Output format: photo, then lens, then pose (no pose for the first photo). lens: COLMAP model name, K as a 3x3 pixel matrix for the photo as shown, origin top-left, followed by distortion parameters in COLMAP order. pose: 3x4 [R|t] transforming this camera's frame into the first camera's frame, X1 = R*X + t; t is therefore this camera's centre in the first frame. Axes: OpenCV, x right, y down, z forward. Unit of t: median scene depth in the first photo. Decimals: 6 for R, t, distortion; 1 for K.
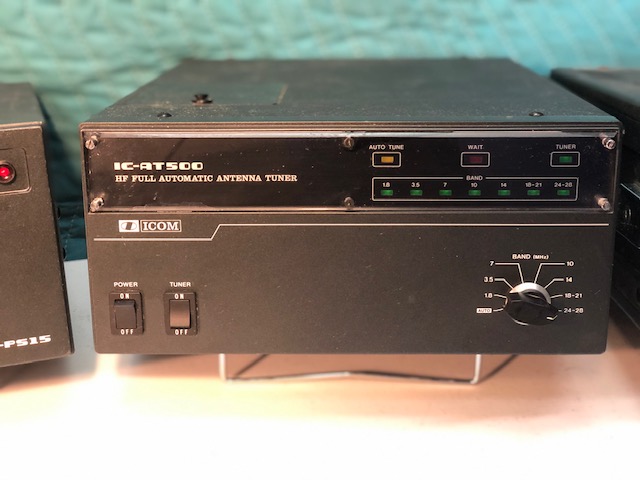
lens RADIAL K [[979.1, 0, 334.9], [0, 979.1, 238.3], [0, 0, 1]] dist [0.013444, -0.019559]
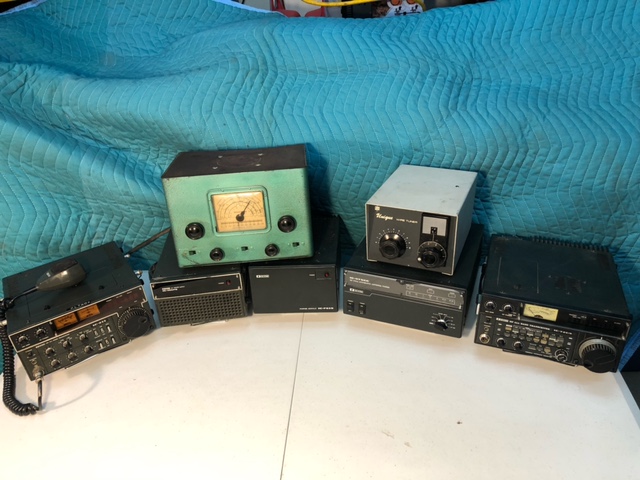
lens RADIAL K [[516.0, 0, 320.0], [0, 516.0, 240.0], [0, 0, 1]] dist [-0.001639, 0.002746]
pose [[0.940144, 0.143734, -0.308981, 0.344812], [-0.073894, 0.971109, 0.226909, -0.758292], [0.332669, -0.190495, 0.923603, -1.172848]]
